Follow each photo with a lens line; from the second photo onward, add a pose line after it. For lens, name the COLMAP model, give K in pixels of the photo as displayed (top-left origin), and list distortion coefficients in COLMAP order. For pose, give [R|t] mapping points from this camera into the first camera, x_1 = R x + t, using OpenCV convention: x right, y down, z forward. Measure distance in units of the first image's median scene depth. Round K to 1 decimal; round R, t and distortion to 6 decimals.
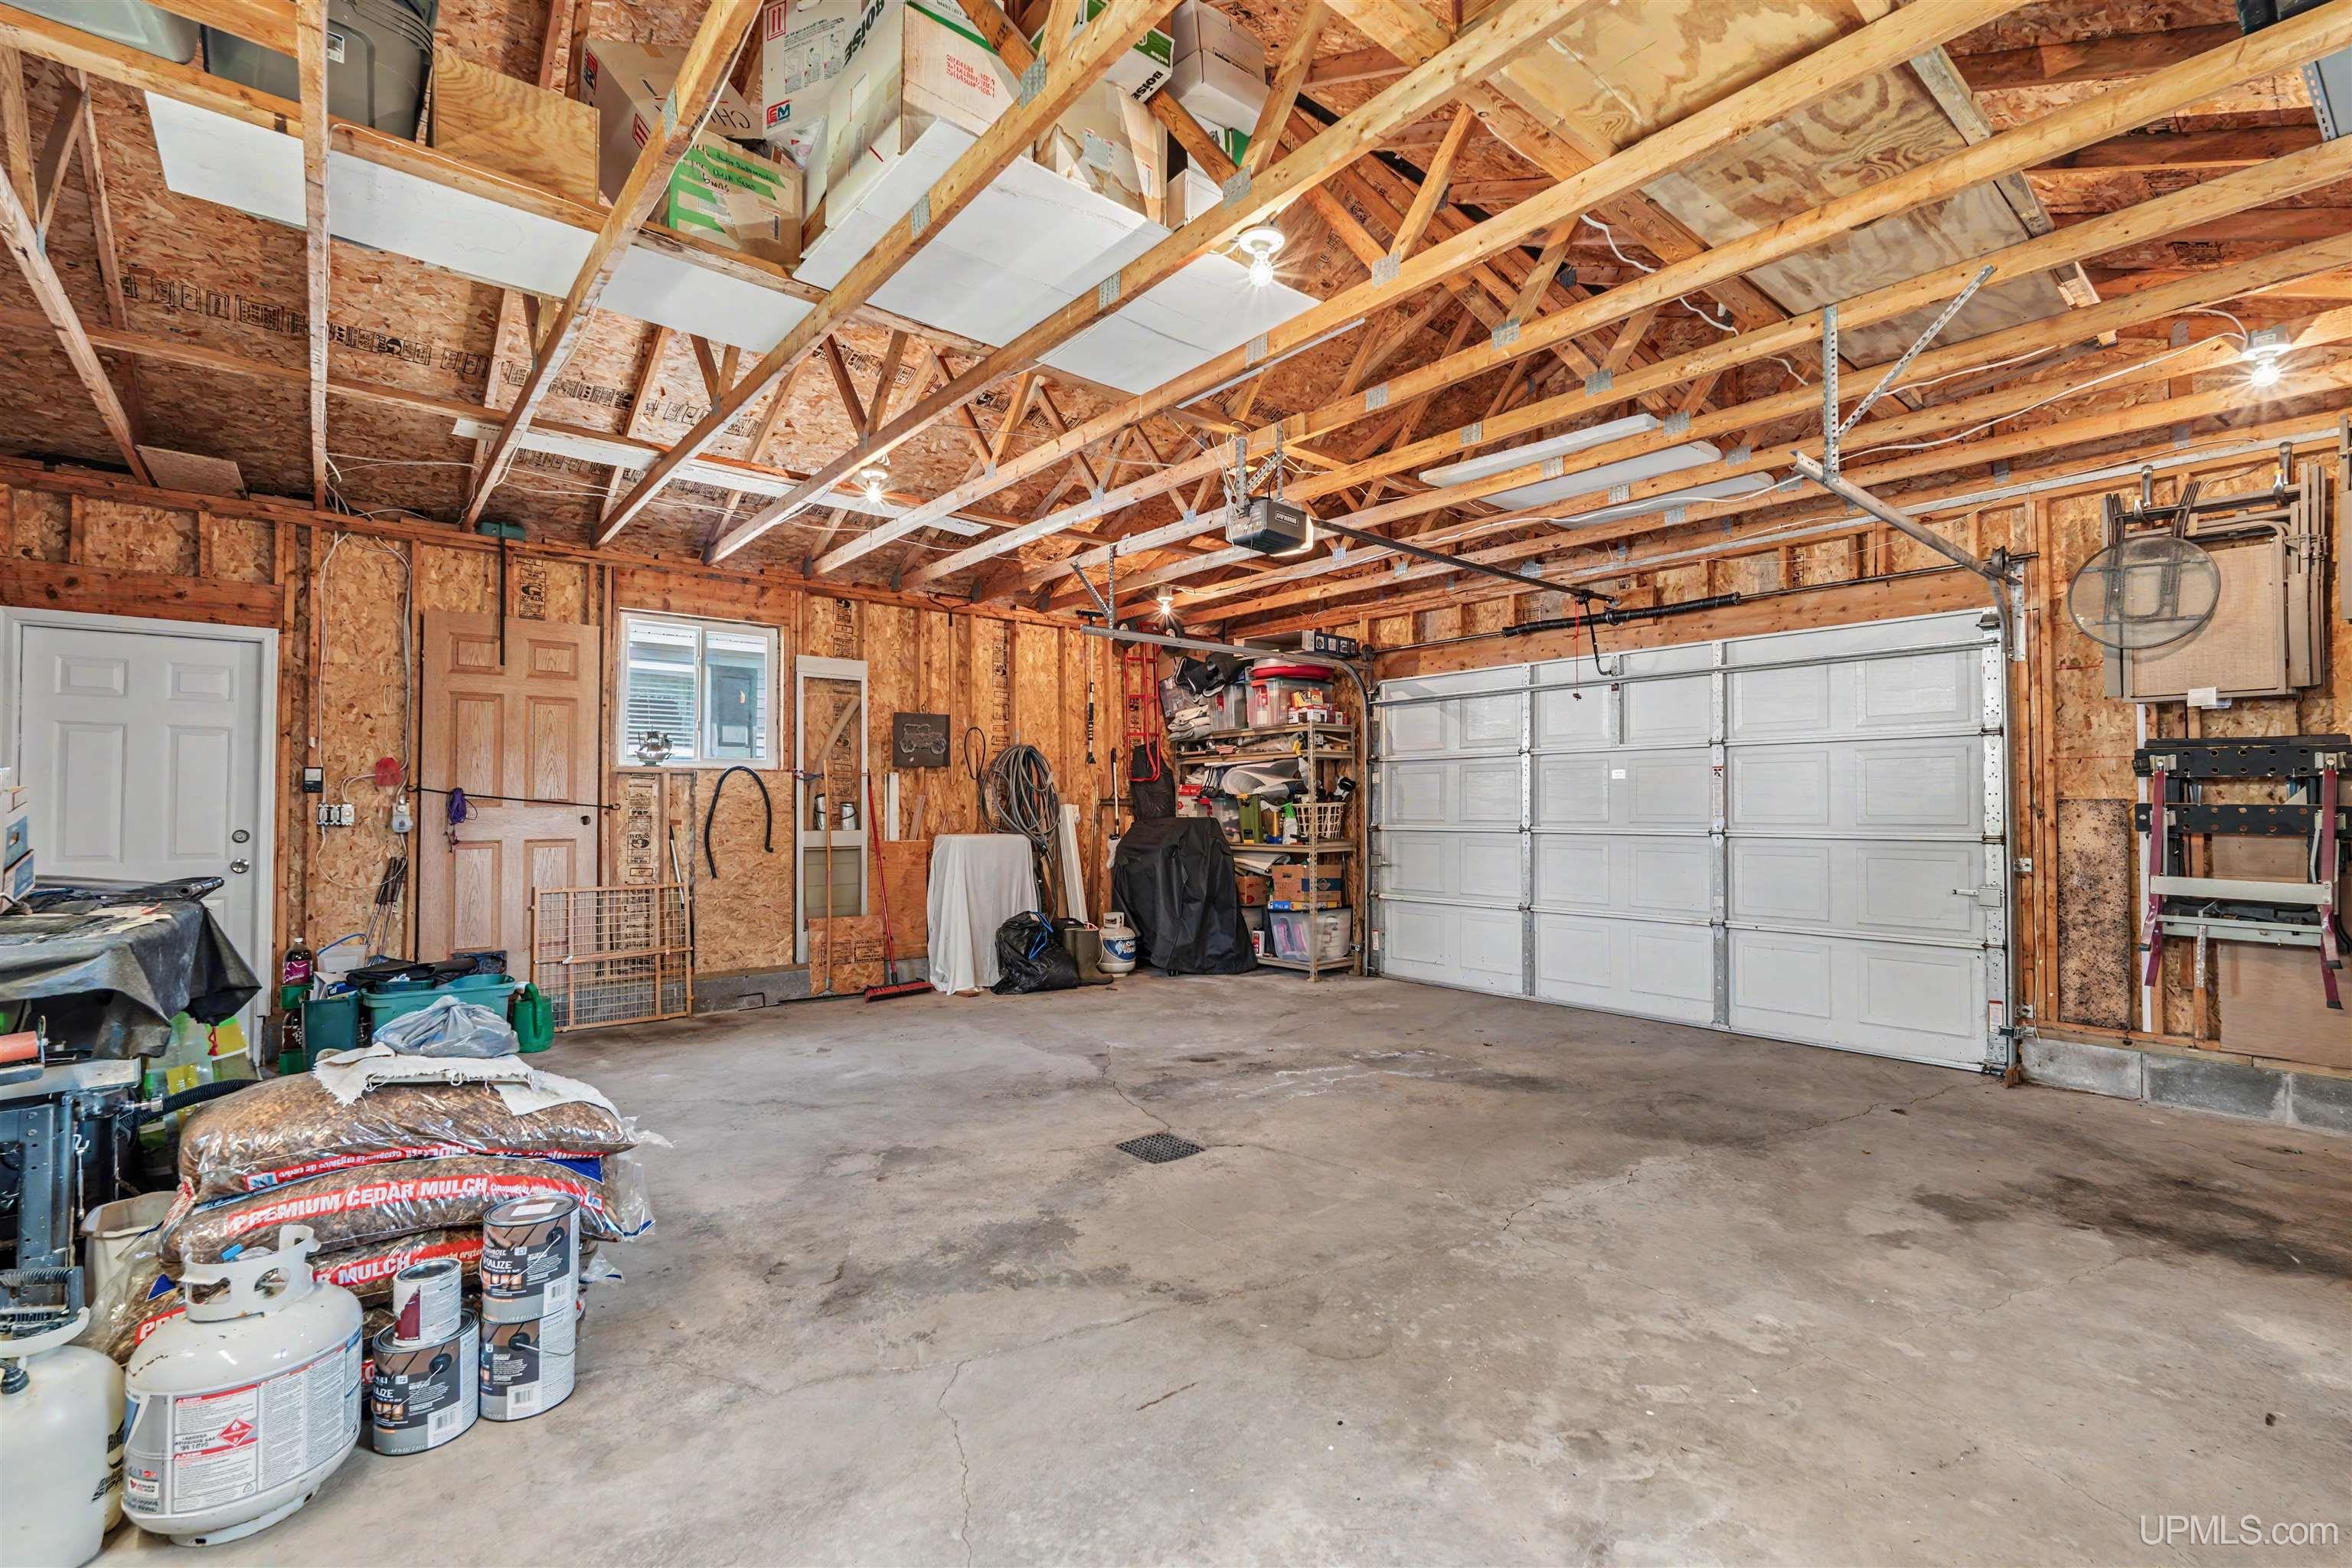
lens RADIAL K [[1023.0, 0, 1172.5], [0, 1023.0, 787.5], [0, 0, 1]] dist [-0.003117, -0.000734]
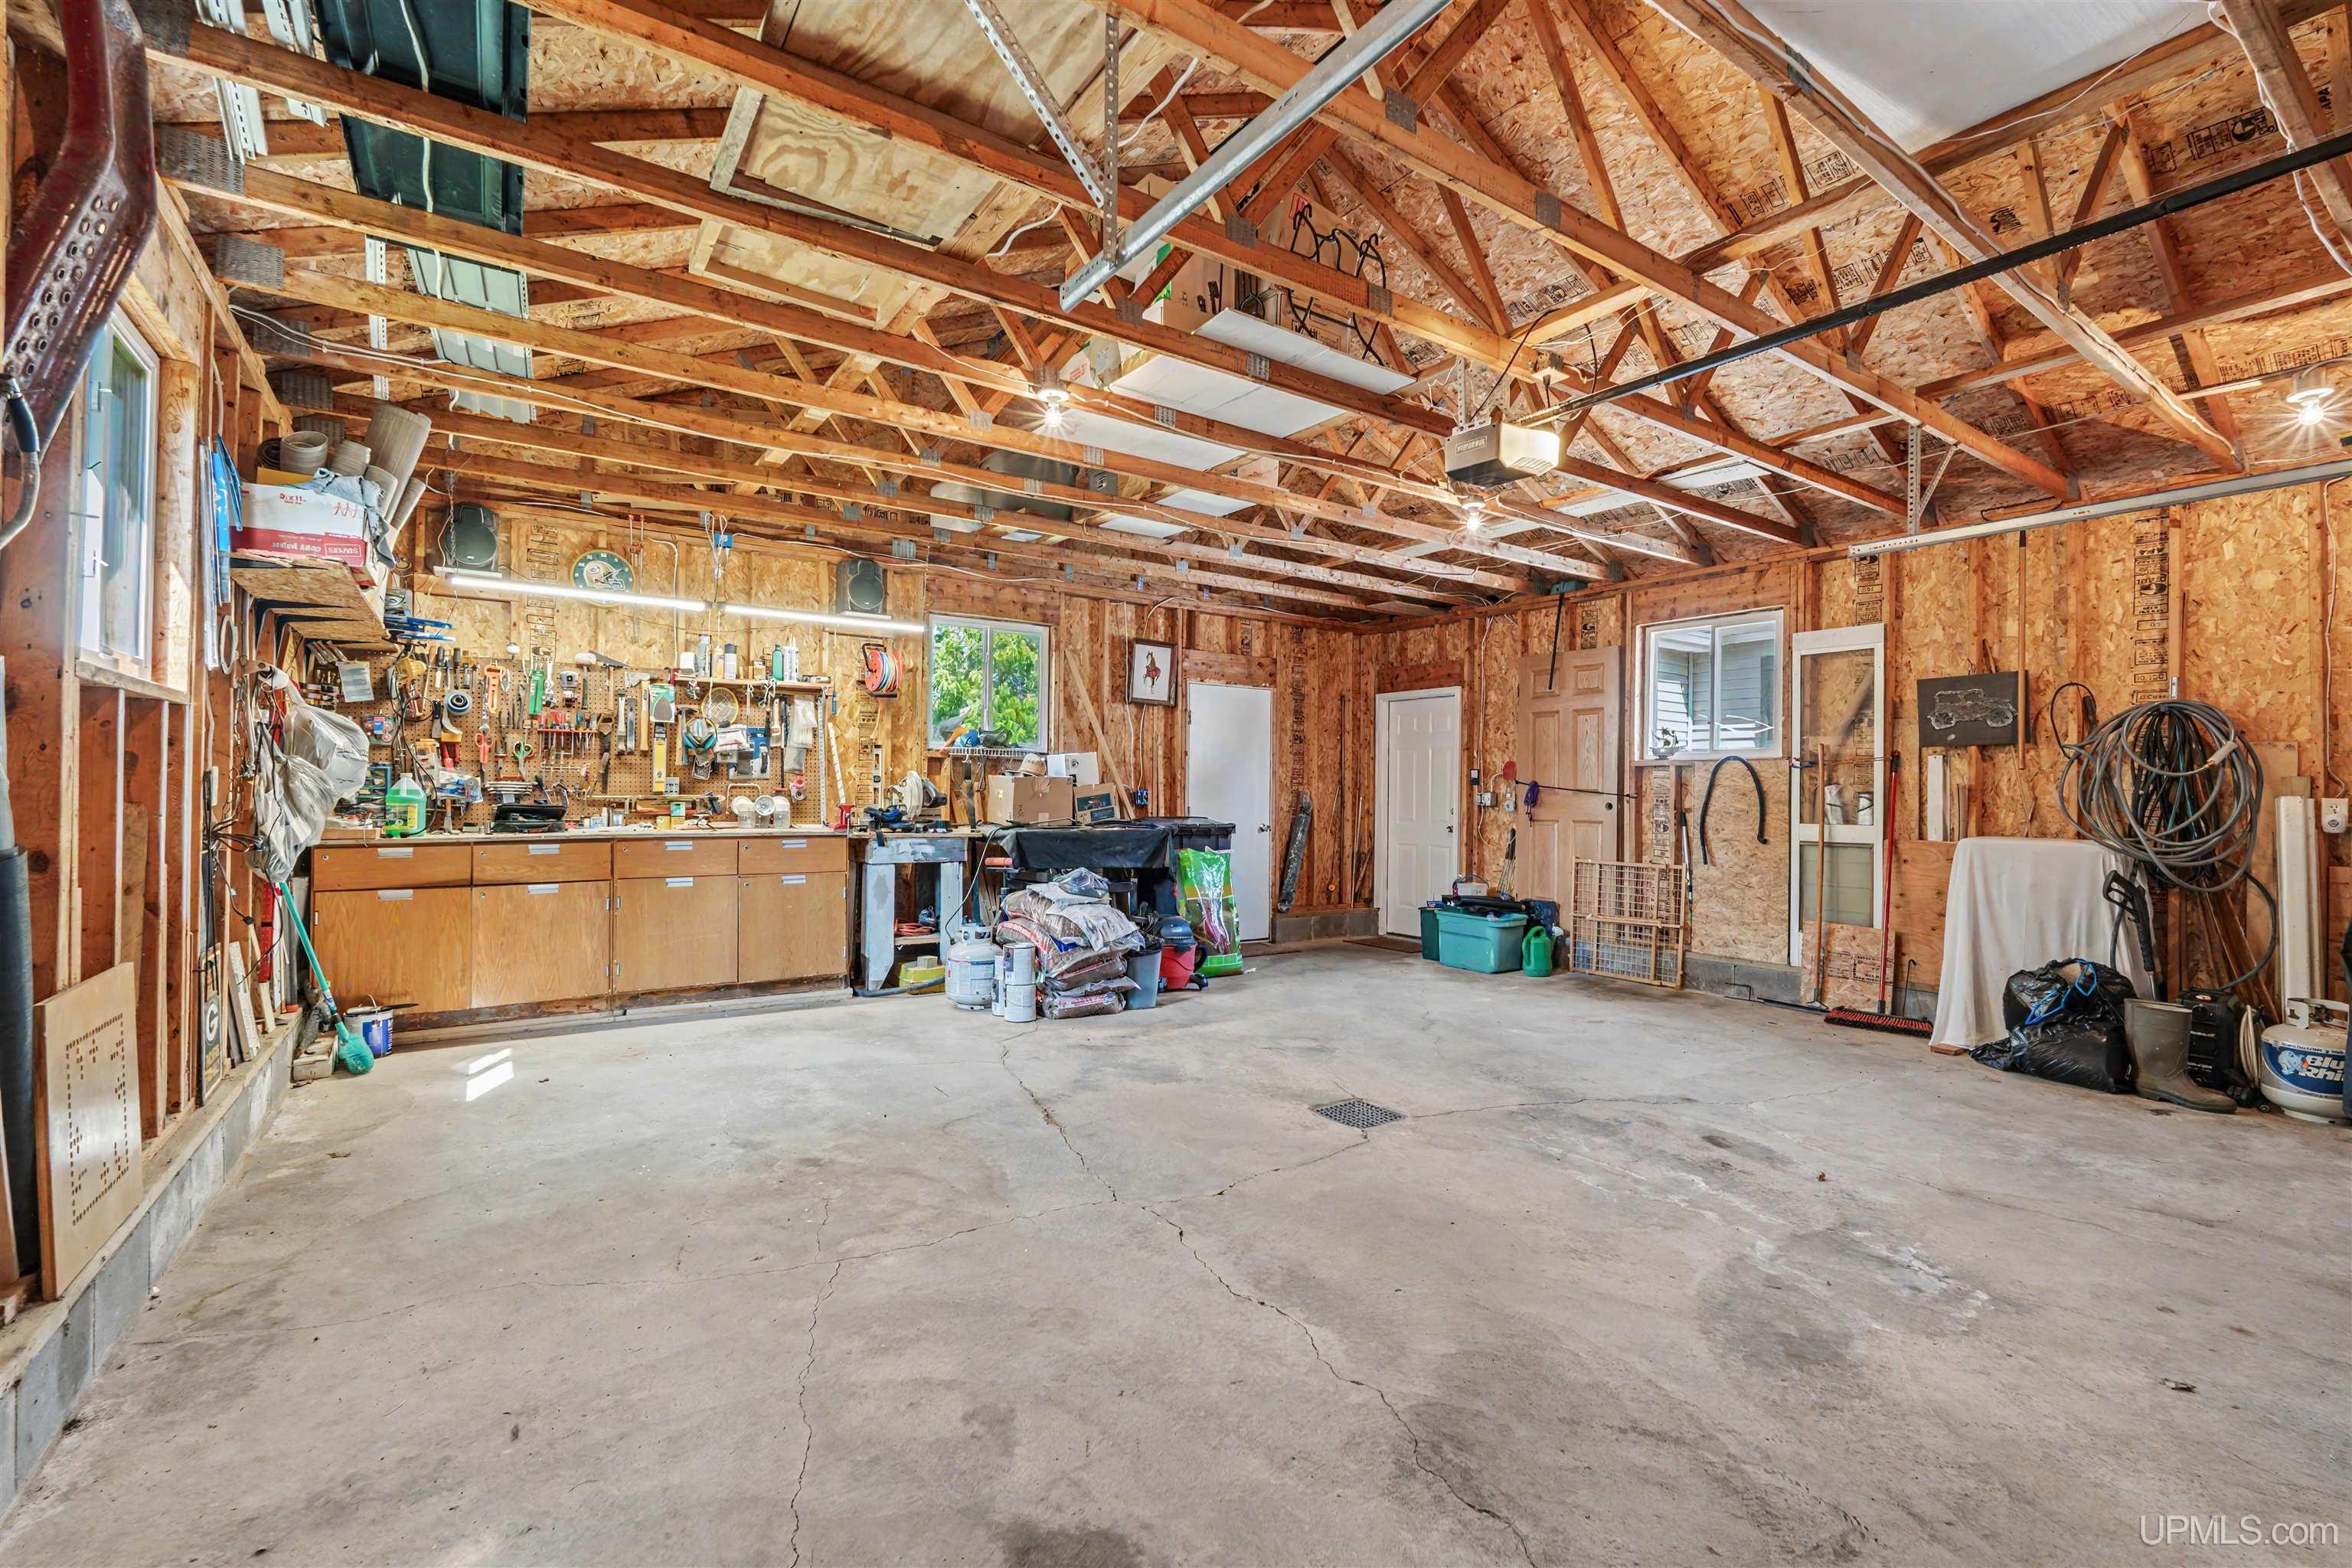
lens RADIAL K [[1023.0, 0, 1176.6], [0, 1023.0, 786.9], [0, 0, 1]] dist [-0.003117, -0.000734]
pose [[-0.095568, -0.007639, -0.995394, 1.020011], [0.008582, 0.999927, -0.008497, 0.021632], [0.995386, -0.009354, -0.095496, 0.884558]]
